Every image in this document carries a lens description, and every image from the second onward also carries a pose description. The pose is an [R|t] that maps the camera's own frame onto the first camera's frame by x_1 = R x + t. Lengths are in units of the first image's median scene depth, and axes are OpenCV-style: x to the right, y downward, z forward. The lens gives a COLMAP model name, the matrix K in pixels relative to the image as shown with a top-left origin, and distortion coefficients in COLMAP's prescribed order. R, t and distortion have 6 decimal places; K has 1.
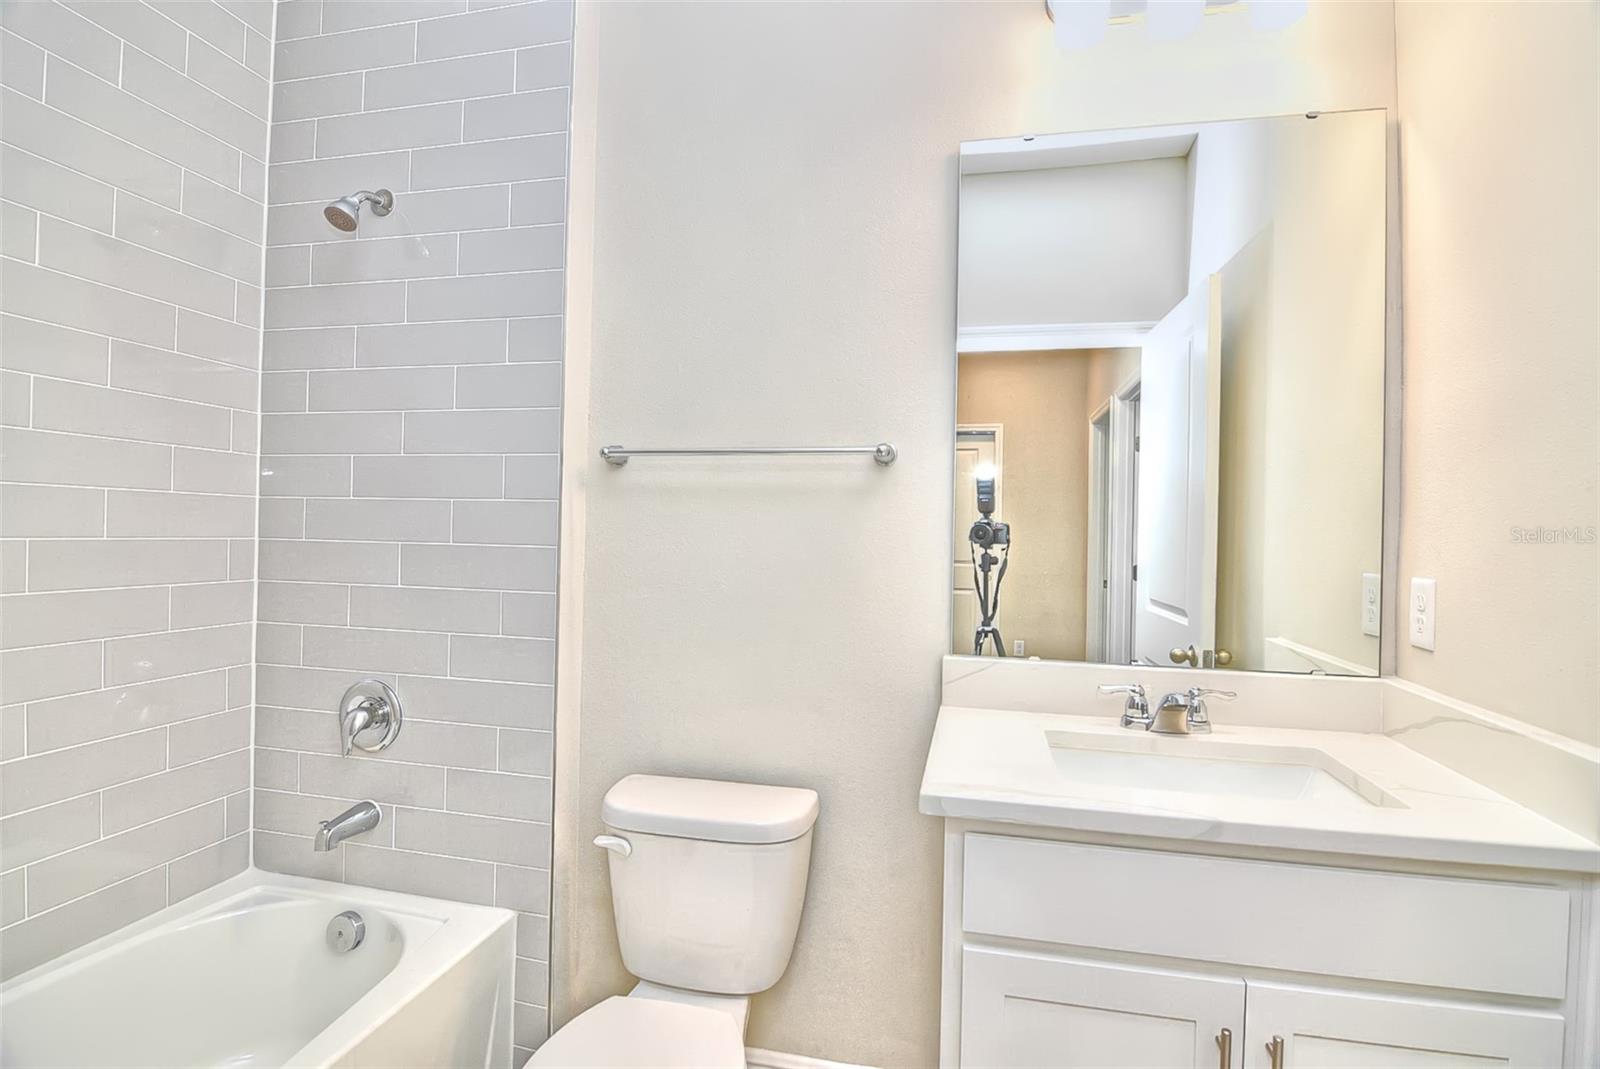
lens RADIAL K [[774.4, 0, 809.2], [0, 774.4, 532.8], [0, 0, 1]] dist [0.001255, 0.000930]
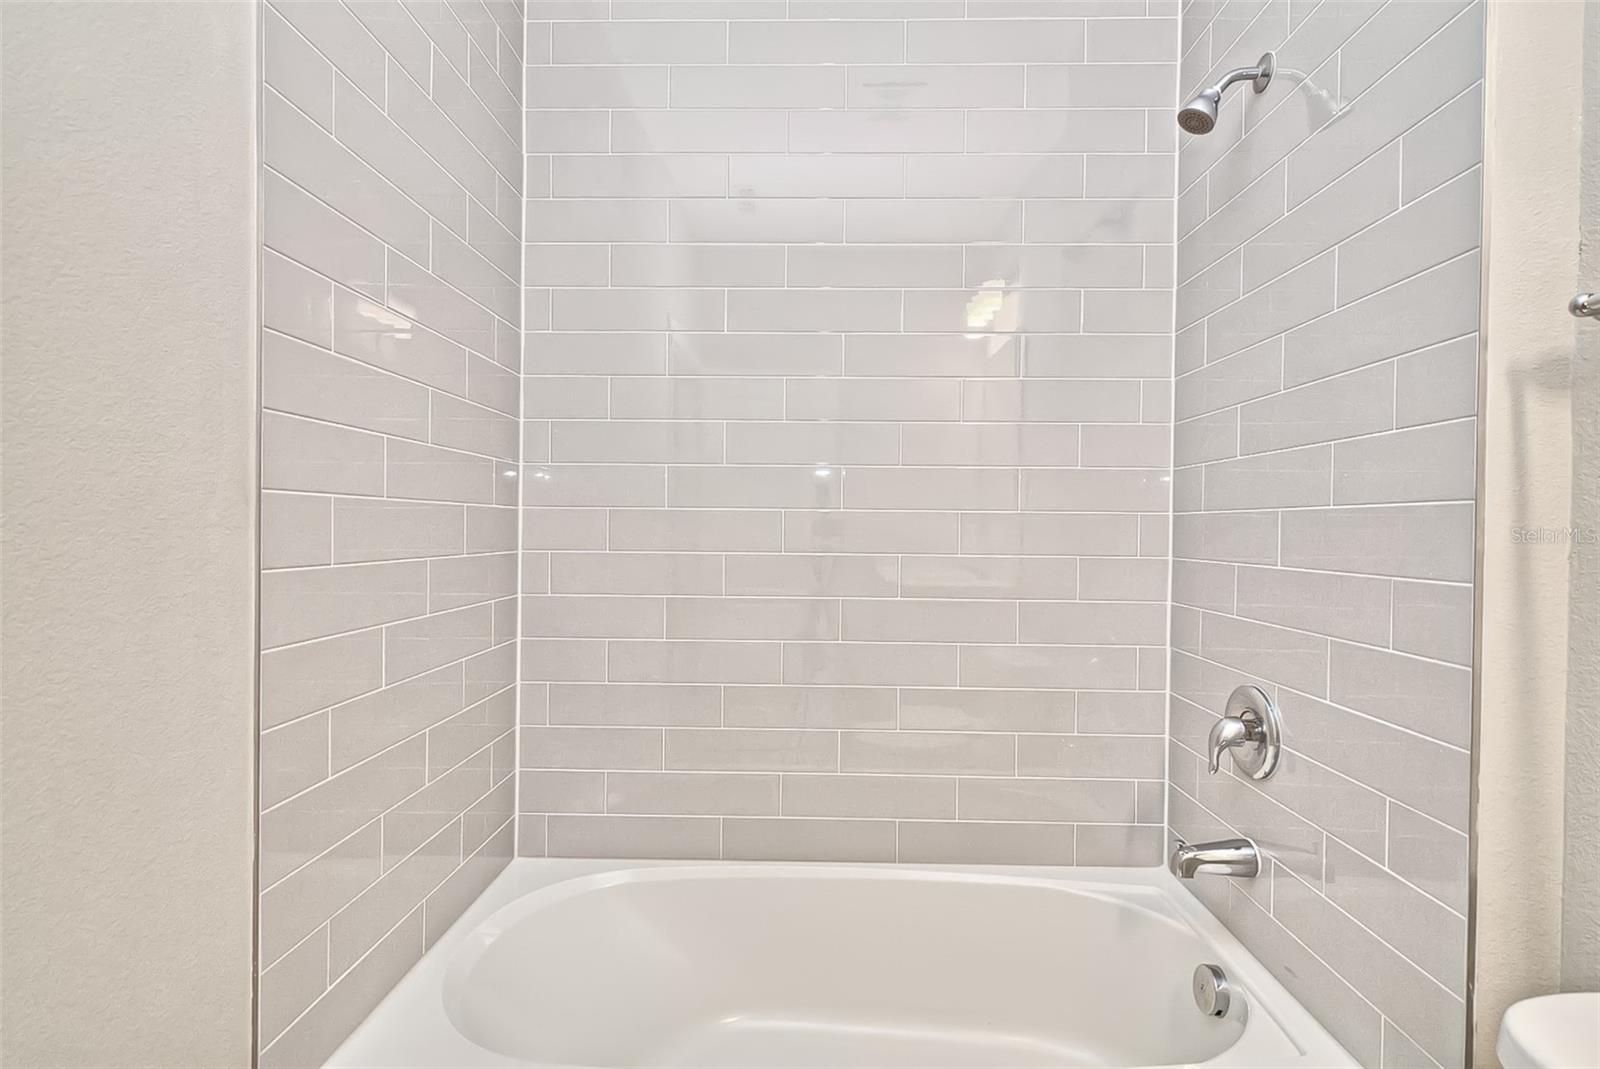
lens RADIAL K [[774.4, 0, 809.2], [0, 774.4, 532.8], [0, 0, 1]] dist [0.001255, 0.000930]
pose [[0.196970, -0.012351, -0.980332, 0.117380], [-0.007257, 0.999875, -0.014055, 0.049498], [0.980383, 0.009883, 0.196856, 0.409276]]
